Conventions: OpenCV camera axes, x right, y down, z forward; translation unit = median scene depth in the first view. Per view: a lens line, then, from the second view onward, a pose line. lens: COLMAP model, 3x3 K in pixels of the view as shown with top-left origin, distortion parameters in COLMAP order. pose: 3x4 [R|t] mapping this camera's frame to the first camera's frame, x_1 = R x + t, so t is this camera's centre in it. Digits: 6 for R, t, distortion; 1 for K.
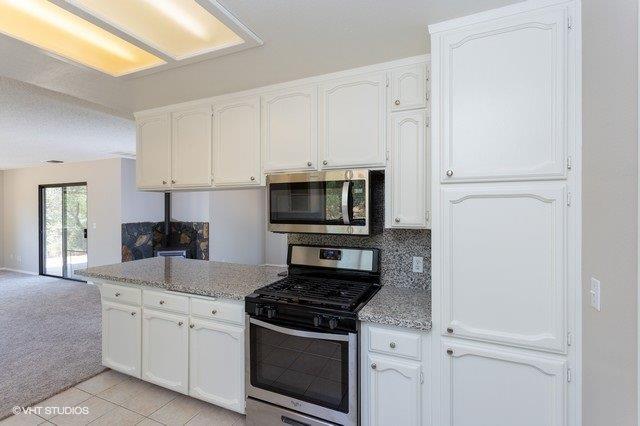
lens RADIAL K [[301.4, 0, 320.1], [0, 301.4, 210.6], [0, 0, 1]] dist [0.000105, -0.000308]
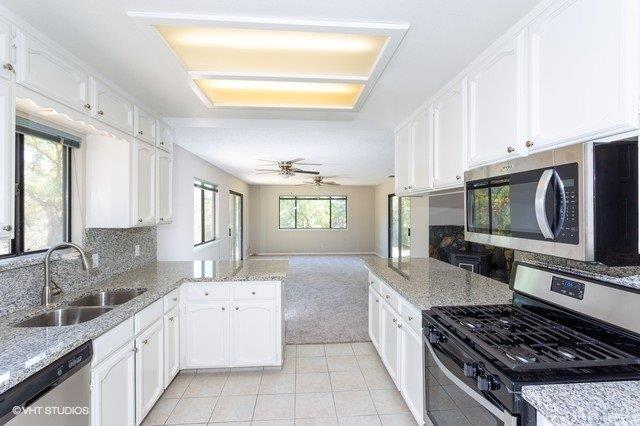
lens RADIAL K [[301.4, 0, 320.1], [0, 301.4, 210.6], [0, 0, 1]] dist [0.000105, -0.000308]
pose [[0.471354, -0.001586, -0.881943, 0.339392], [-0.007828, 0.999951, -0.005982, -0.004757], [0.881909, 0.009724, 0.471319, 0.250123]]
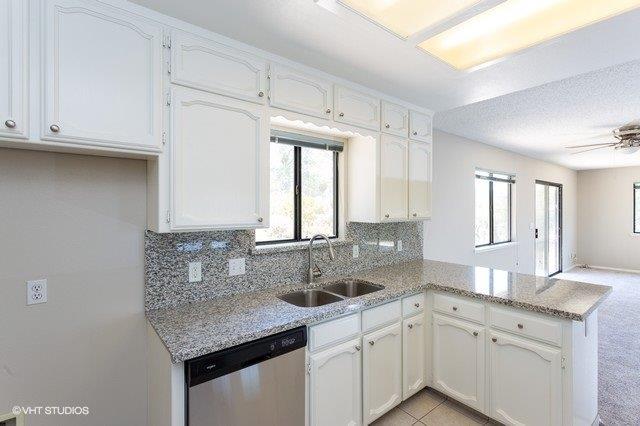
lens RADIAL K [[301.4, 0, 320.1], [0, 301.4, 210.6], [0, 0, 1]] dist [0.000105, -0.000308]
pose [[-0.462903, 0.010158, -0.886350, 0.136650], [-0.005321, 0.999884, 0.014239, -0.004008], [0.886393, 0.011308, -0.462796, 0.470750]]
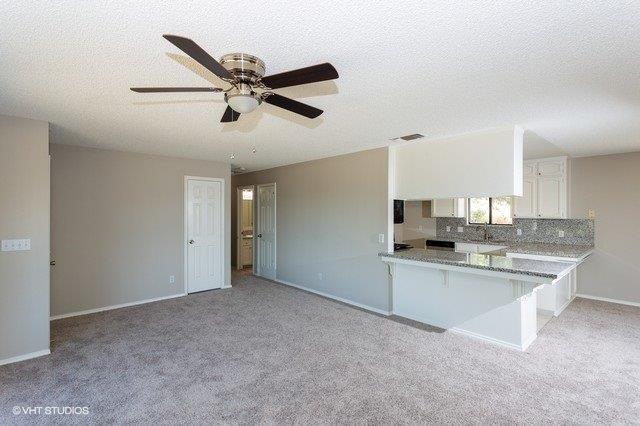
lens RADIAL K [[301.4, 0, 320.1], [0, 301.4, 210.6], [0, 0, 1]] dist [0.000105, -0.000308]
pose [[-0.913991, 0.001205, 0.405733, -0.464222], [0.002289, 0.999995, 0.002187, -0.014951], [-0.405728, 0.002928, -0.913989, 2.977654]]
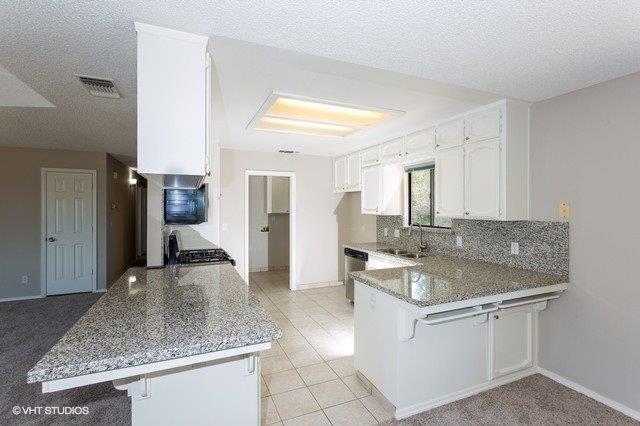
lens RADIAL K [[301.4, 0, 320.1], [0, 301.4, 210.6], [0, 0, 1]] dist [0.000105, -0.000308]
pose [[-0.740083, -0.009417, 0.672450, -1.433641], [0.005165, 0.999793, 0.019686, -0.010191], [-0.672496, 0.018043, -0.739881, 1.579549]]
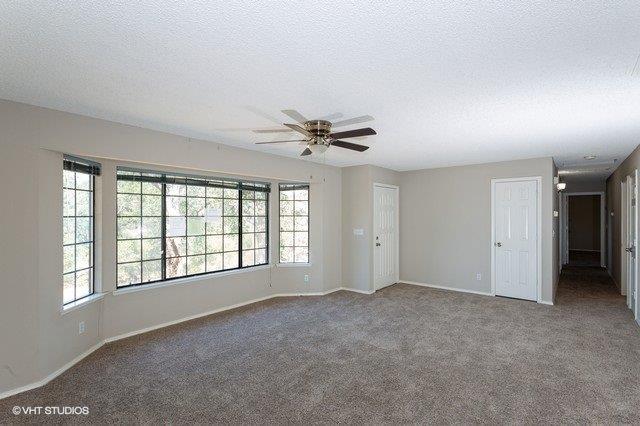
lens RADIAL K [[301.4, 0, 320.1], [0, 301.4, 210.6], [0, 0, 1]] dist [0.000105, -0.000308]
pose [[0.279885, 0.010782, 0.959973, -1.224245], [0.008675, 0.999868, -0.013759, -0.013829], [-0.959994, 0.012179, 0.279755, 1.953383]]
